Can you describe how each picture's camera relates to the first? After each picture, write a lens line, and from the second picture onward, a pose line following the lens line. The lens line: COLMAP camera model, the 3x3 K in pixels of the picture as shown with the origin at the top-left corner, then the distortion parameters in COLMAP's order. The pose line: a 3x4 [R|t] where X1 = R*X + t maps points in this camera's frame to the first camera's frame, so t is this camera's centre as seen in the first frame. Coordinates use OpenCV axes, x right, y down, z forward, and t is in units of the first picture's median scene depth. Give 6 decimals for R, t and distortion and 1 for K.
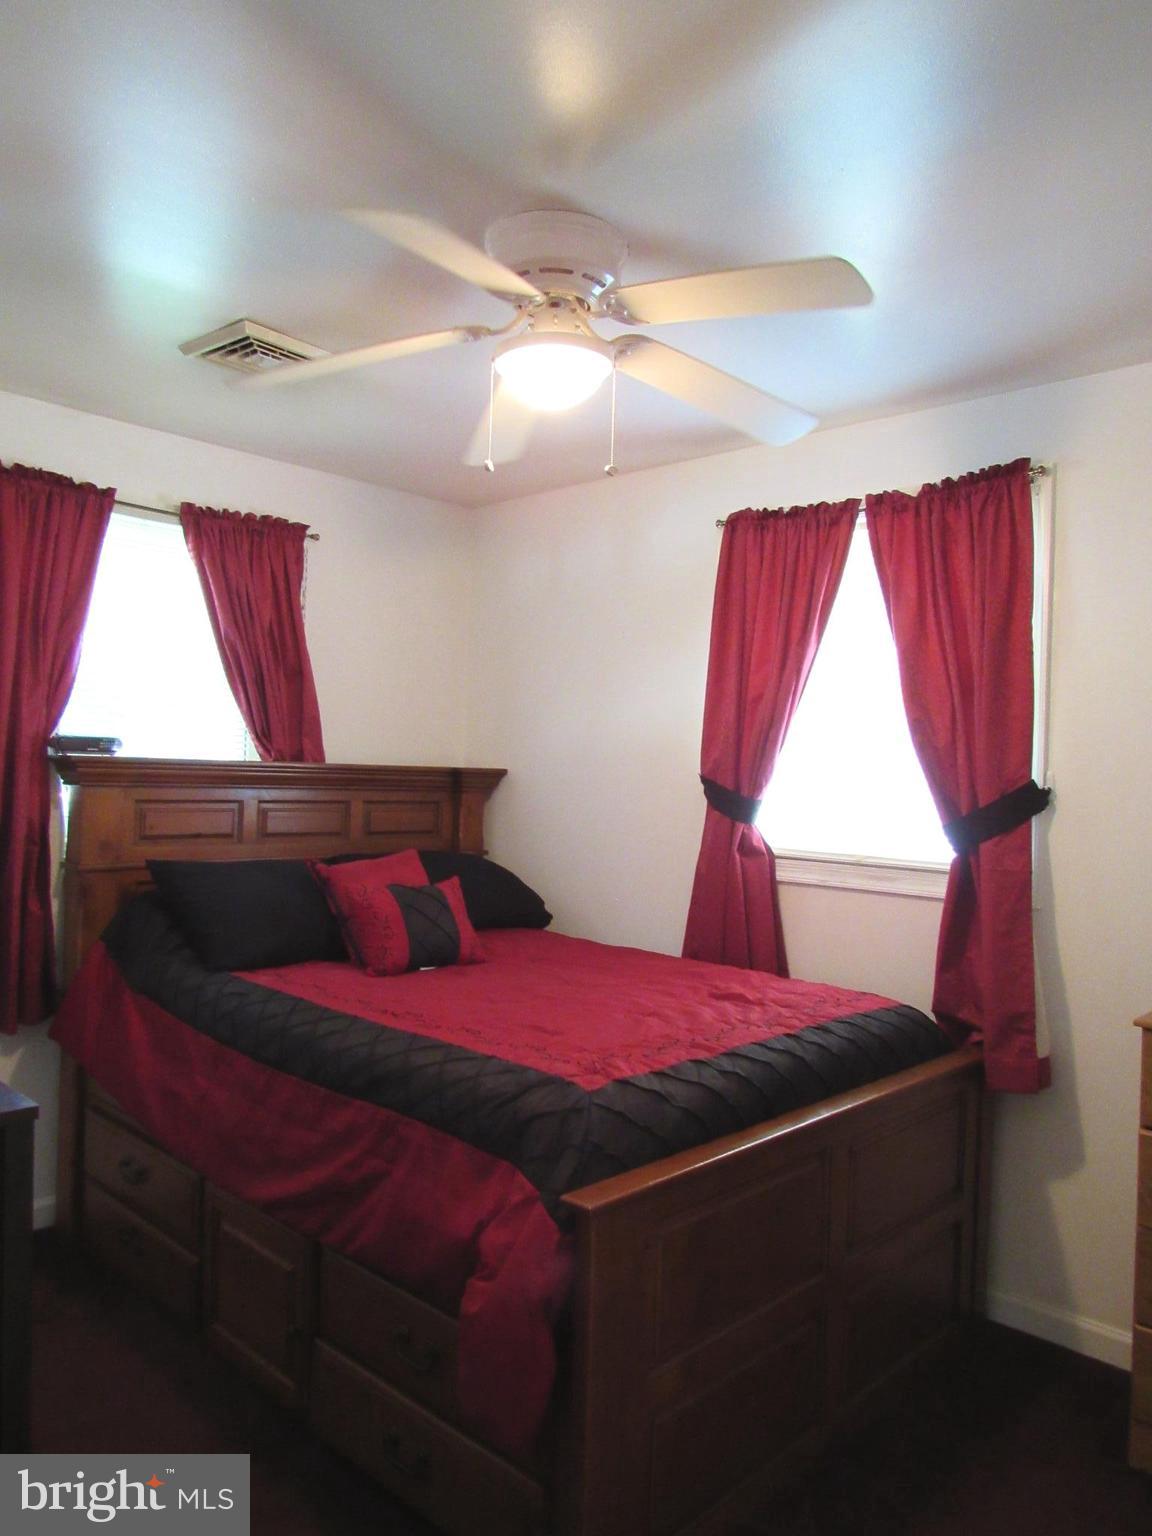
lens RADIAL K [[1095.8, 0, 579.9], [0, 1095.8, 760.8], [0, 0, 1]] dist [-0.030839, 0.002833]
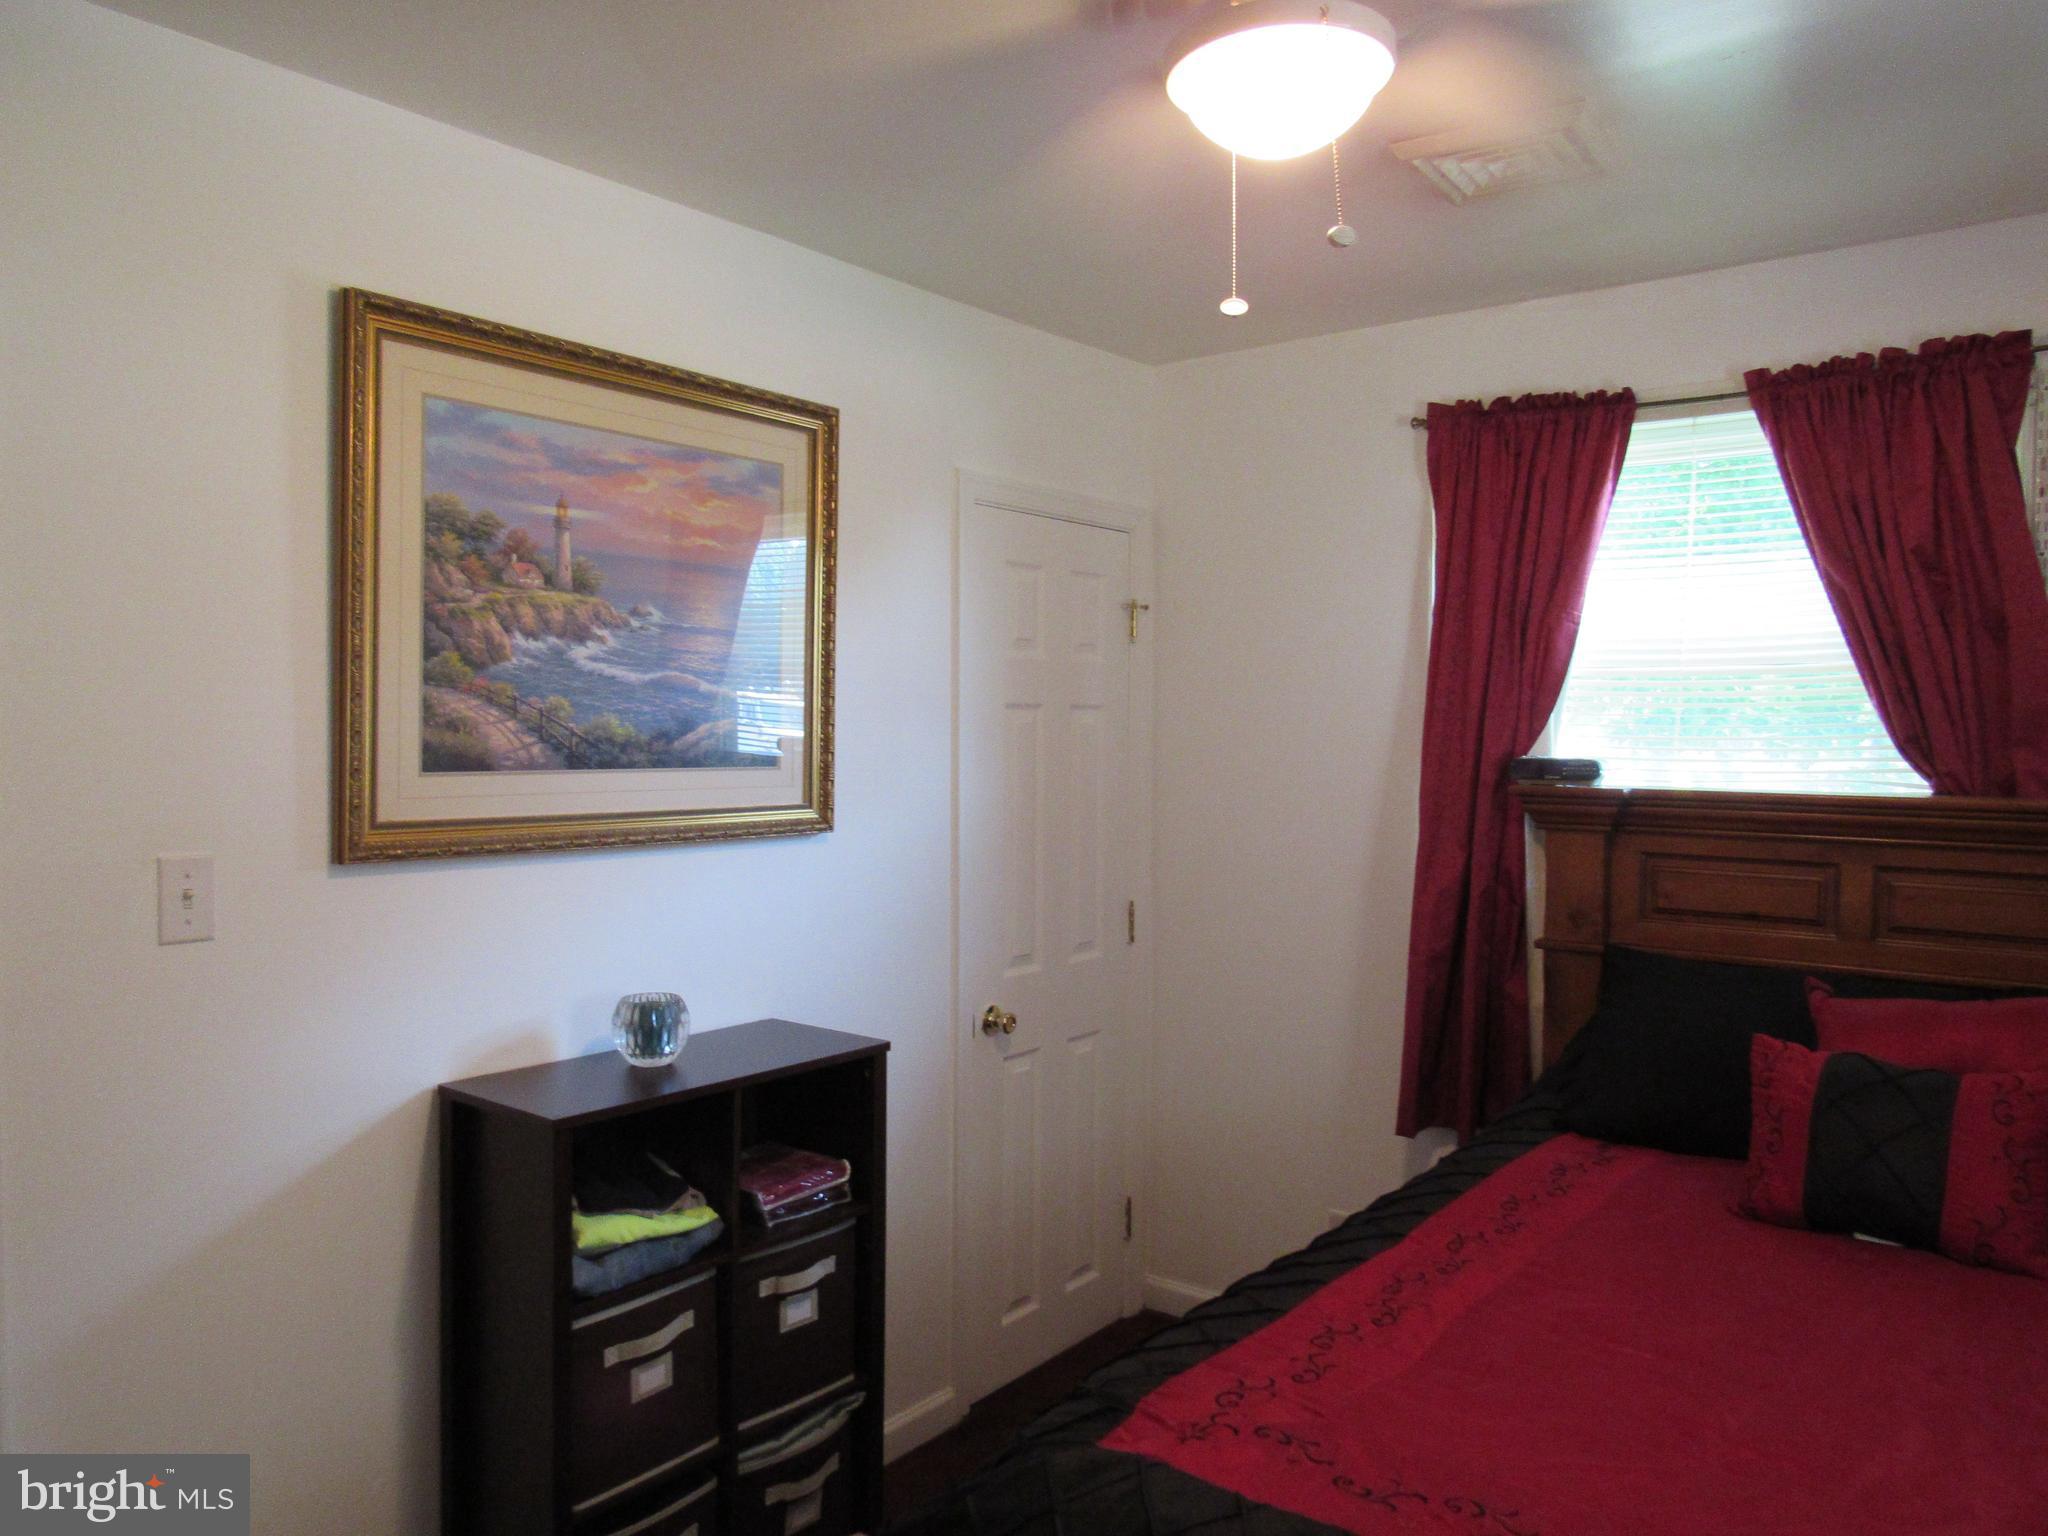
lens RADIAL K [[1461.0, 0, 1029.1], [0, 1461.0, 774.7], [0, 0, 1]] dist [-0.030839, 0.002833]
pose [[0.127793, -0.016913, -0.991657, 0.402125], [0.002695, 0.999857, -0.016705, 0.001546], [0.991797, -0.000537, 0.127820, 0.517784]]
